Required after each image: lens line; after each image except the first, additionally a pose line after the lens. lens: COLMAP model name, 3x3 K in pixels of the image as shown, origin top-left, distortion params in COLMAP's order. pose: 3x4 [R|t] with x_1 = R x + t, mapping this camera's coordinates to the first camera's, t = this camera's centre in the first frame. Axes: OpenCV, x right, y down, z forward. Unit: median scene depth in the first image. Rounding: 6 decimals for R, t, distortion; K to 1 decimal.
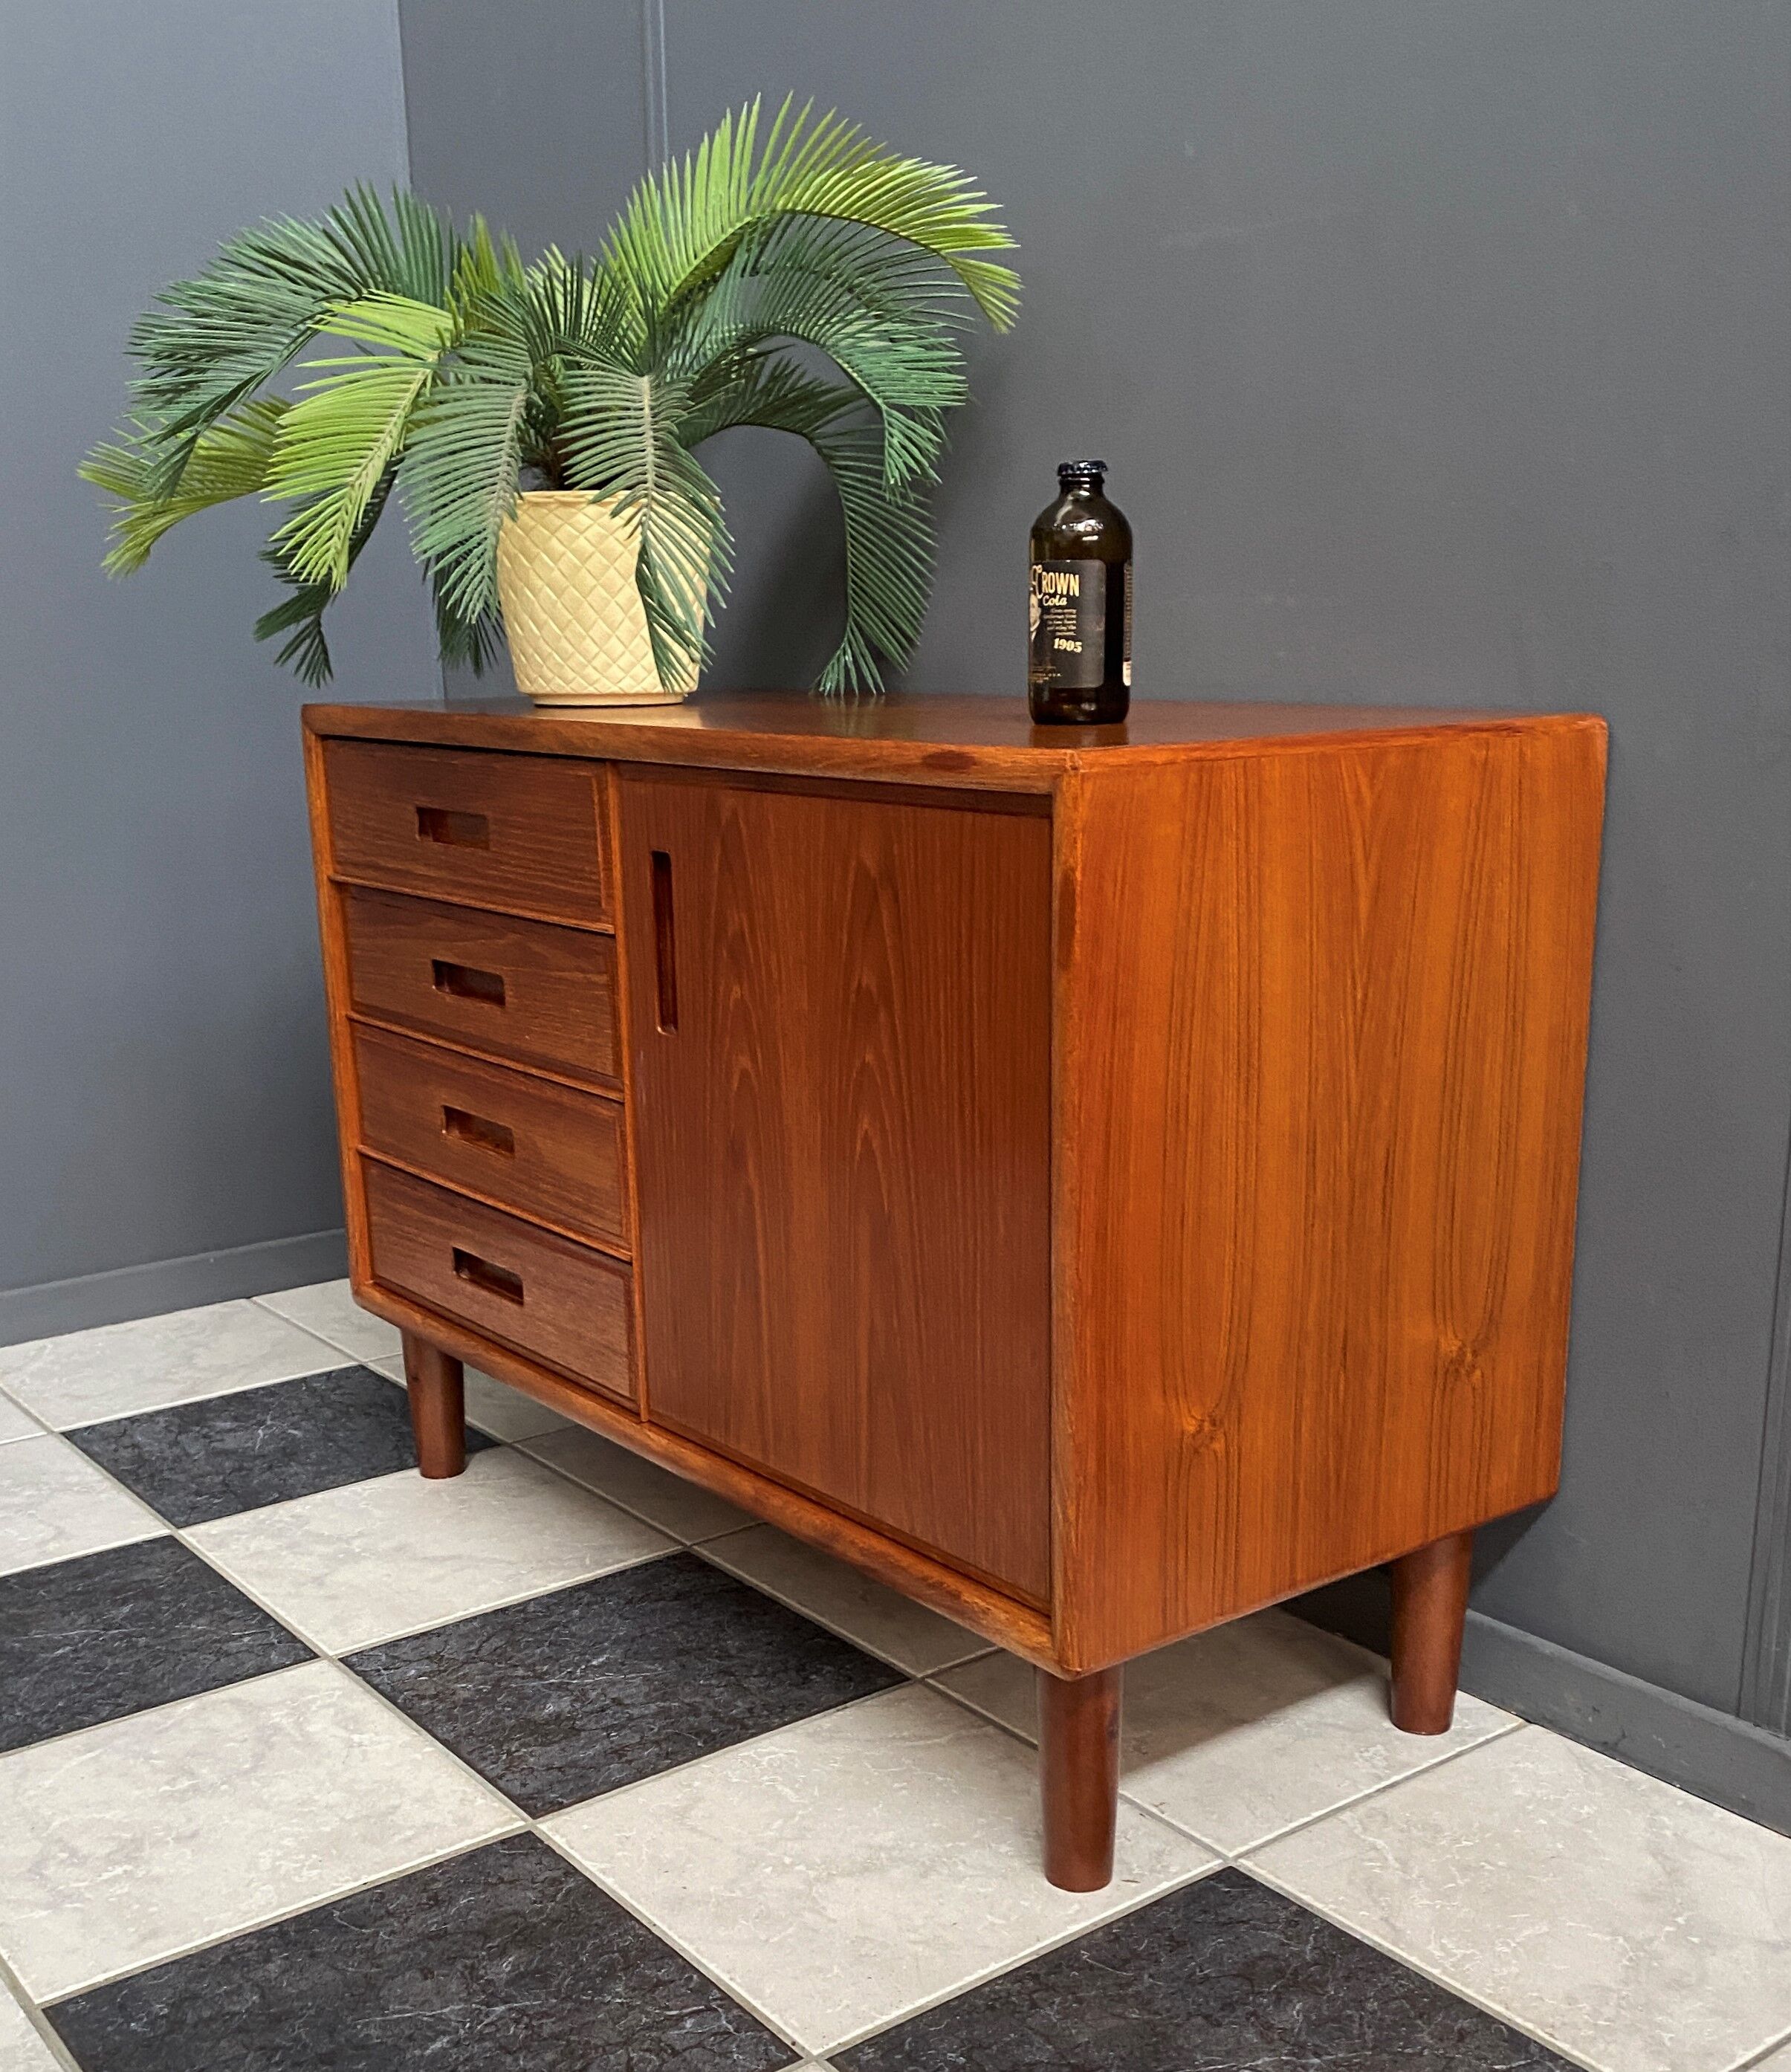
lens RADIAL K [[2276.4, 0, 943.9], [0, 2276.4, 1220.7], [0, 0, 1]] dist [0.059524, 0.000000]
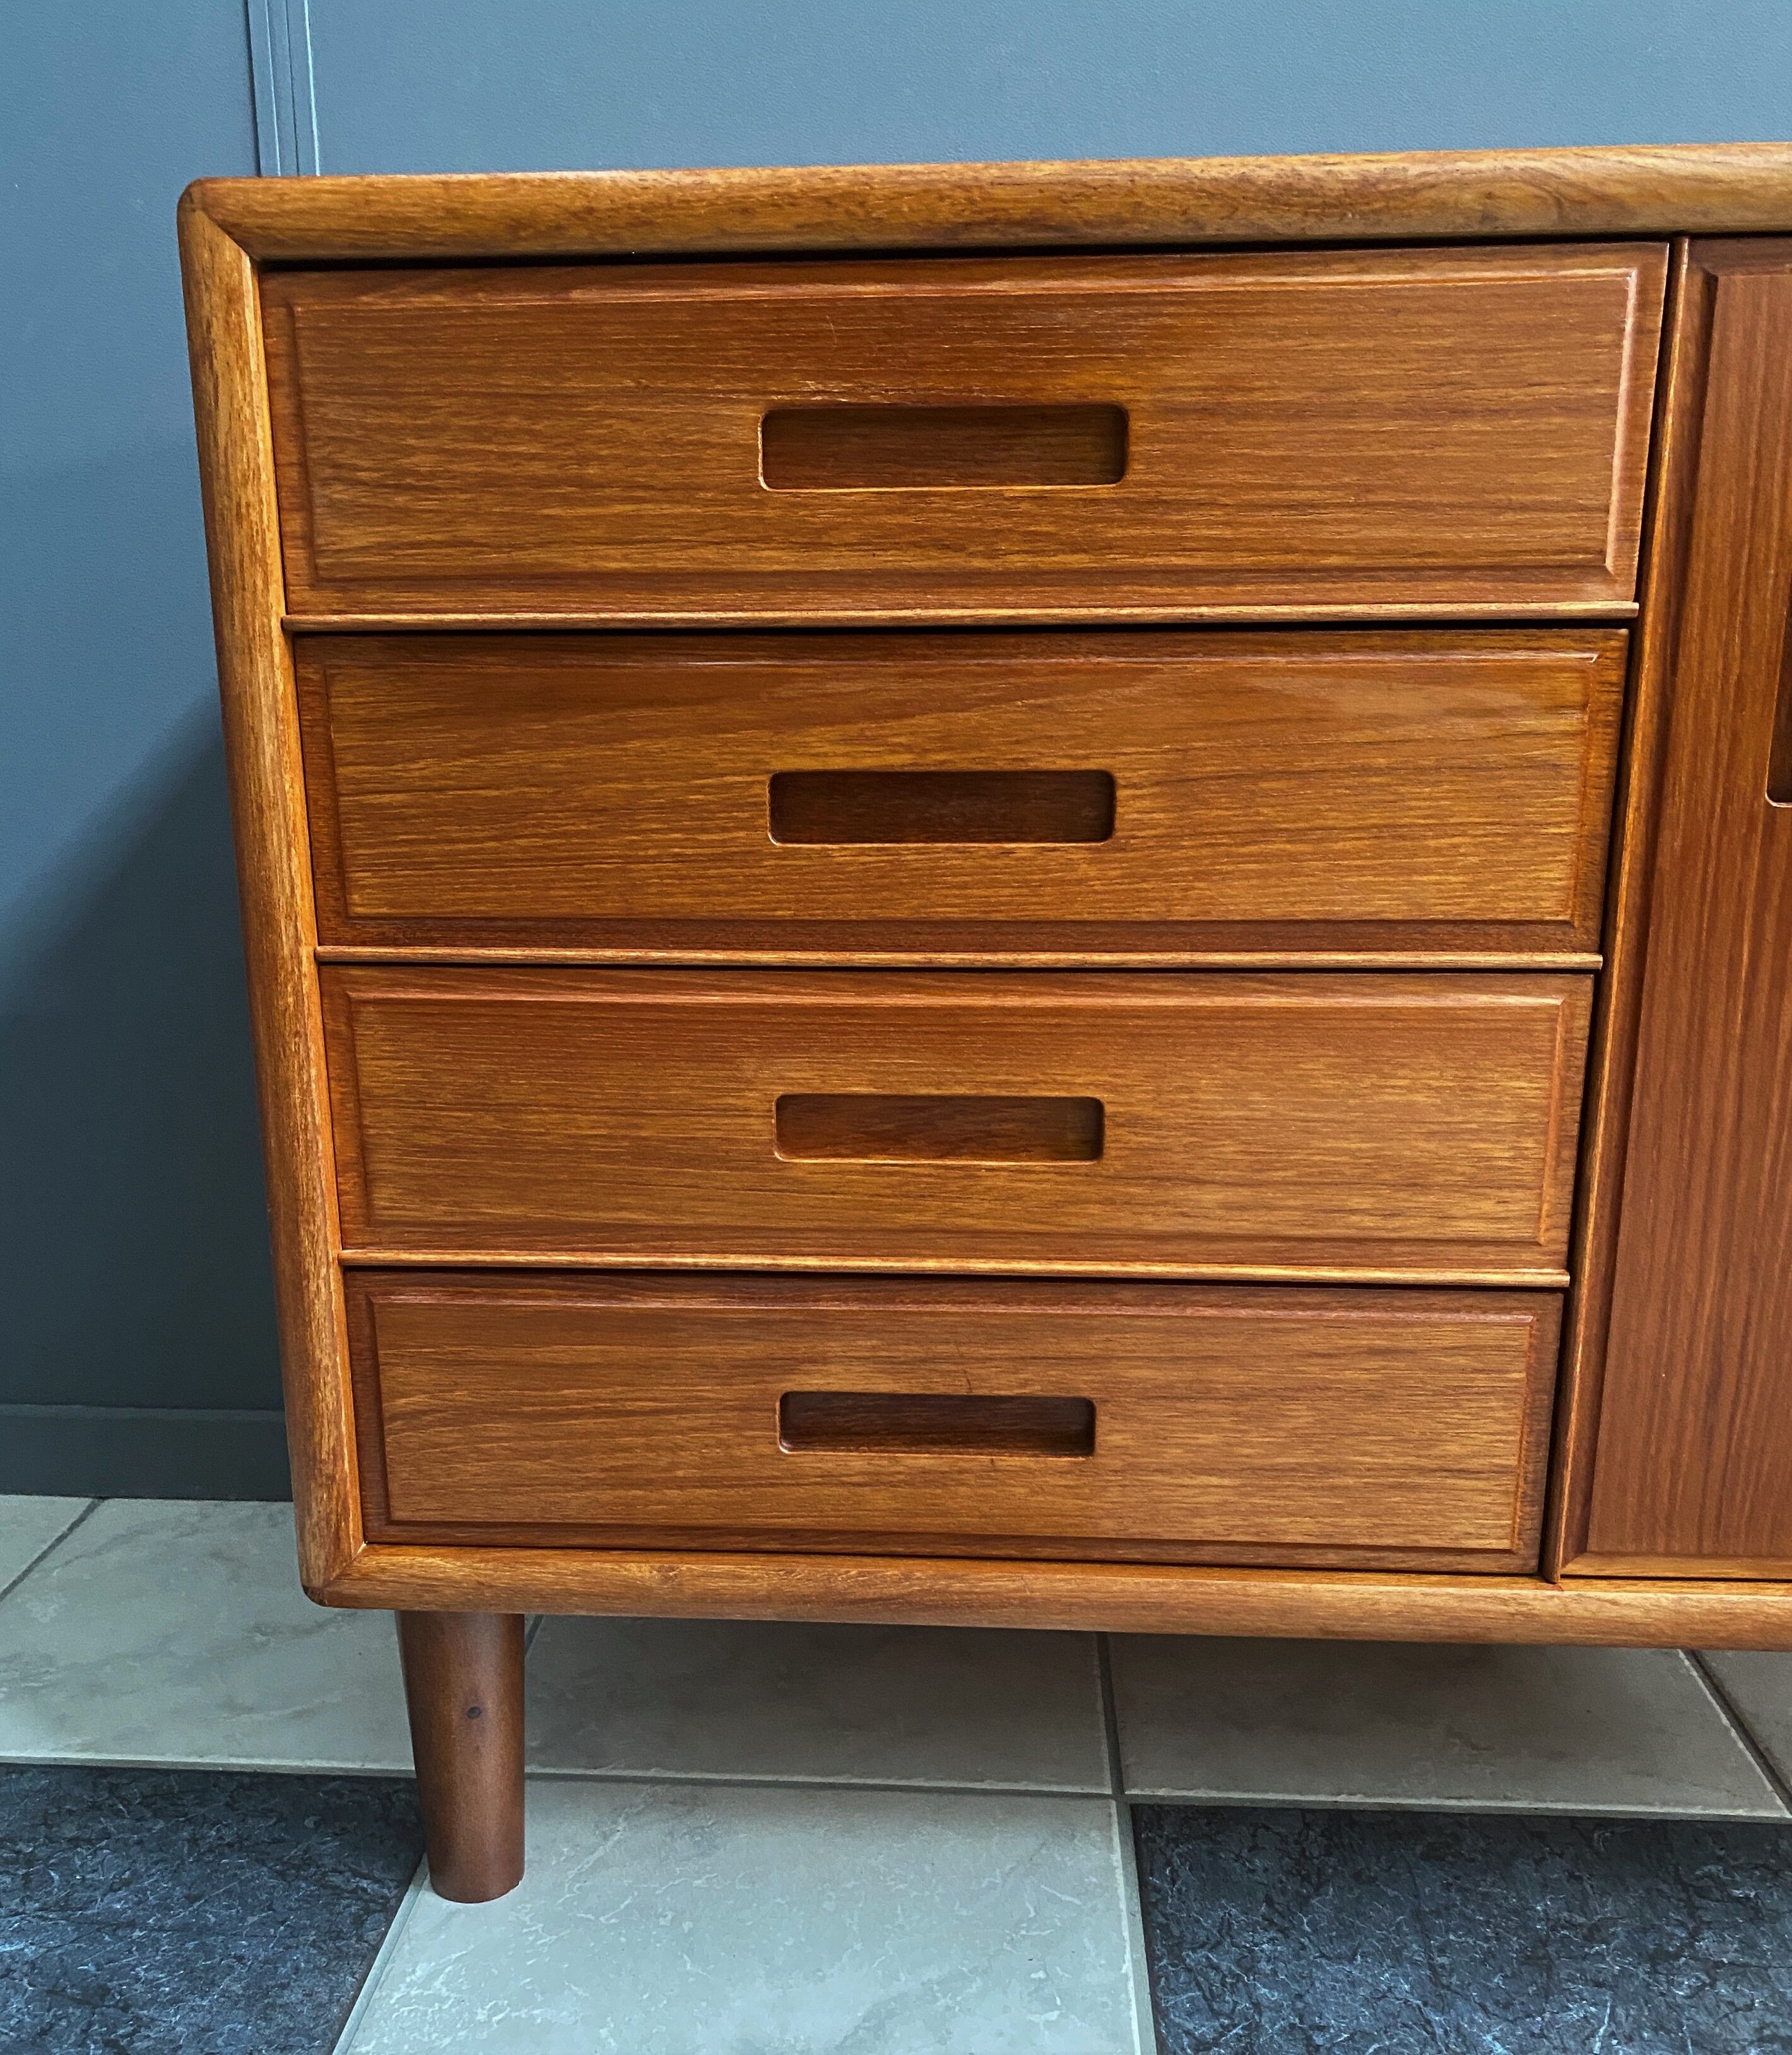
lens RADIAL K [[1926.2, 0, 860.7], [0, 1926.2, 1158.2], [0, 0, 1]] dist [0.011562, 0.000000]
pose [[0.671234, -0.186909, 0.717293, -0.590066], [0.191167, 0.978602, 0.076108, -0.078362], [-0.716170, 0.086037, 0.692602, 0.868661]]
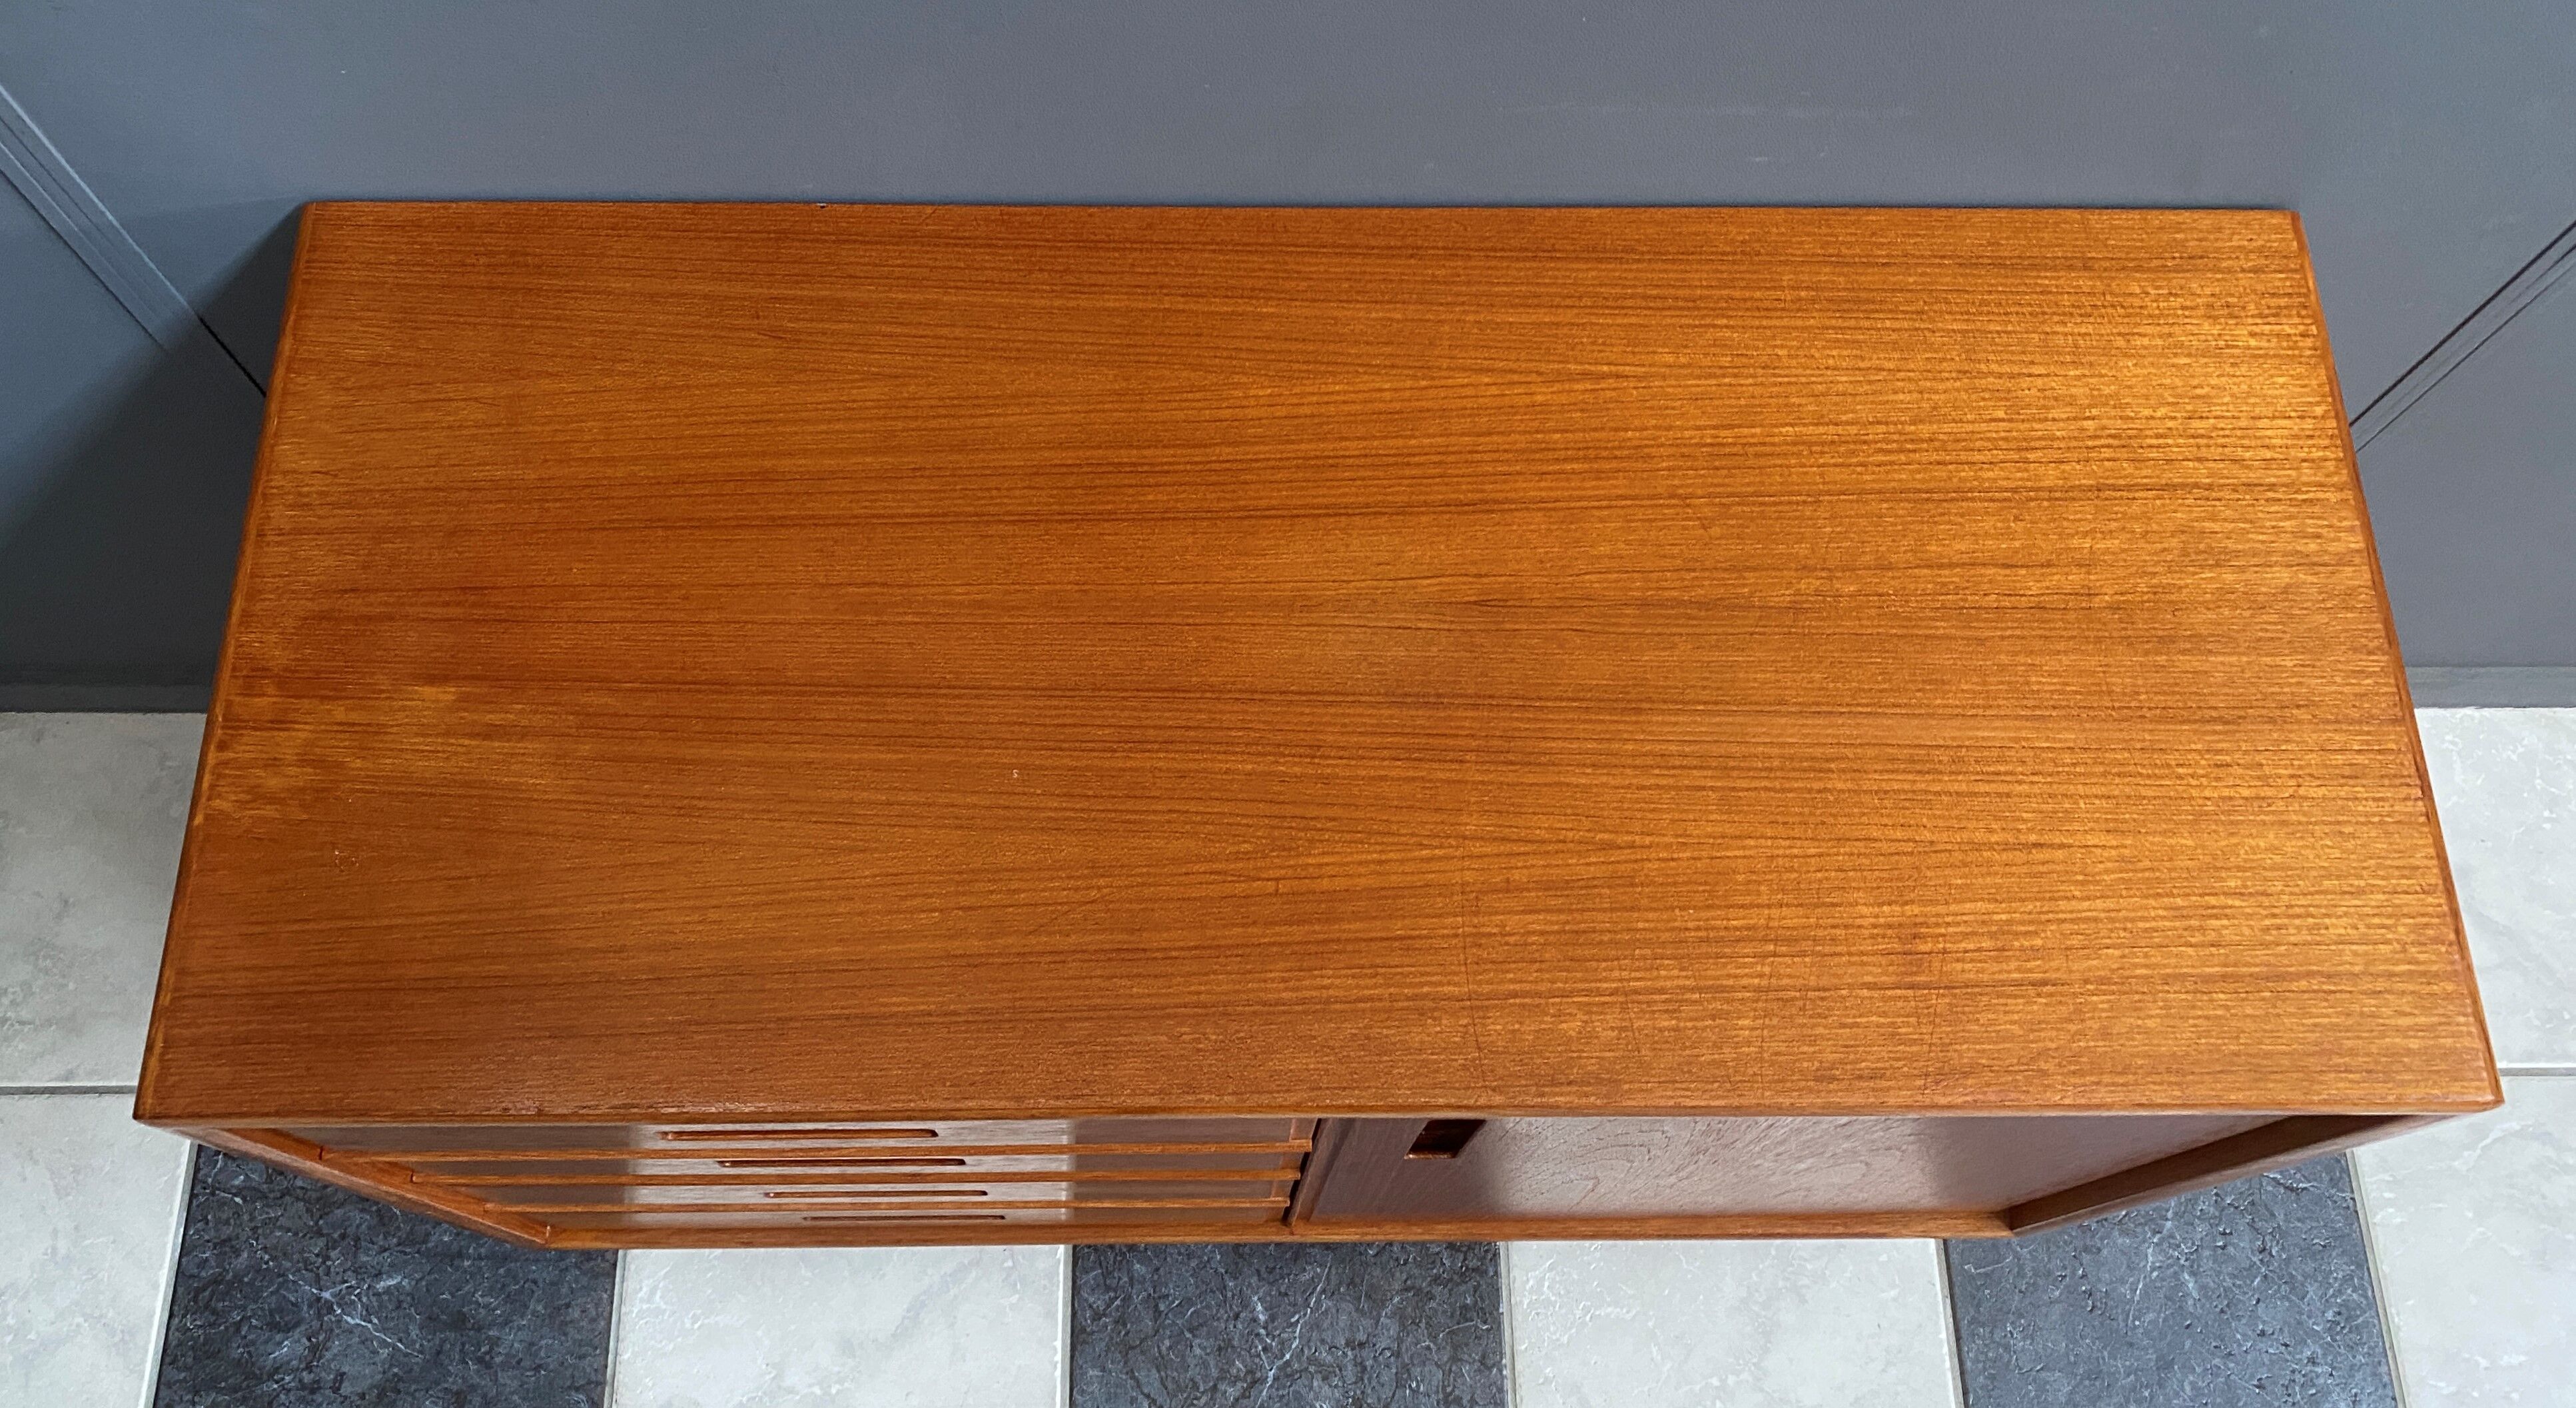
lens RADIAL K [[2035.5, 0, 1247.3], [0, 2035.5, 625.7], [0, 0, 1]] dist [0.033107, -0.030948]
pose [[0.611283, -0.722964, 0.321957, -0.247749], [0.176760, 0.521257, 0.834893, -0.748928], [-0.771420, -0.453447, 0.446426, 0.837277]]
